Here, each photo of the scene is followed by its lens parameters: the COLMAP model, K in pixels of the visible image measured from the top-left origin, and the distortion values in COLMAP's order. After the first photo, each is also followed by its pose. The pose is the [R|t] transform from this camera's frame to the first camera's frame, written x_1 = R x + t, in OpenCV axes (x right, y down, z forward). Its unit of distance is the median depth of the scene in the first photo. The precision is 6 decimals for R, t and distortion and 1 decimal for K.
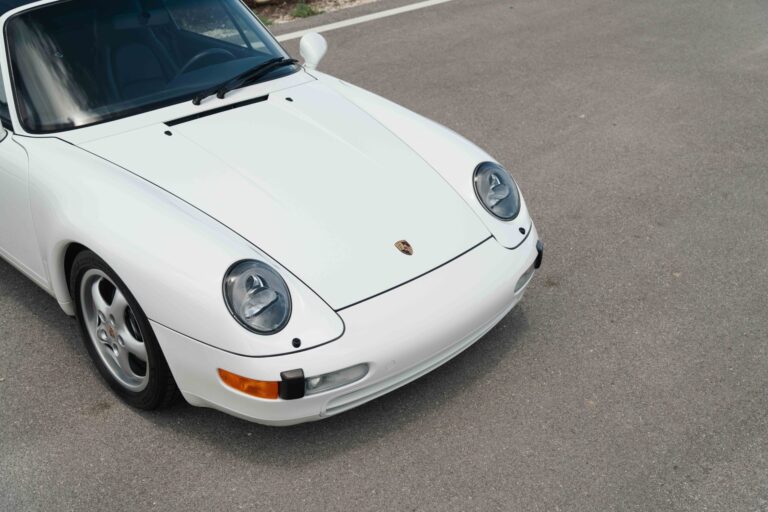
lens RADIAL K [[886.6, 0, 384.0], [0, 886.6, 256.0], [0, 0, 1]] dist [-0.009444, -0.009220]
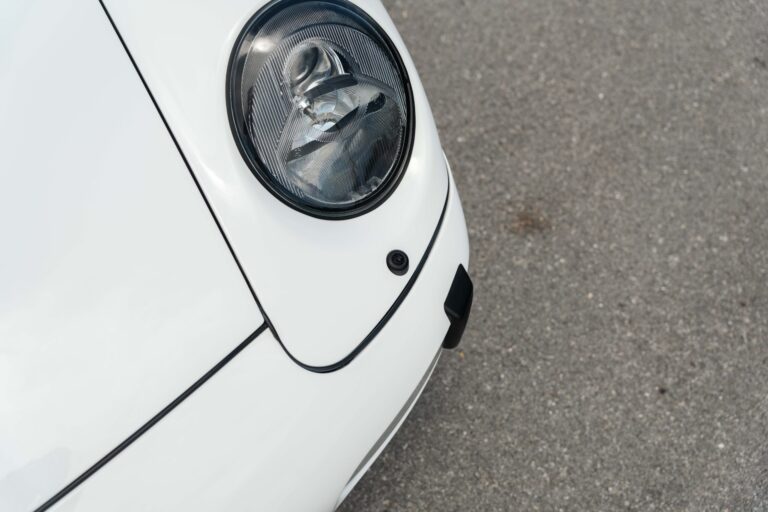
lens RADIAL K [[874.7, 0, 384.0], [0, 874.7, 256.0], [0, 0, 1]] dist [-0.009911, -0.011189]
pose [[0.997886, 0.052694, -0.038027, 0.152404], [-0.030189, 0.894130, 0.446789, -0.149007], [0.057544, -0.444696, 0.893831, 0.698487]]
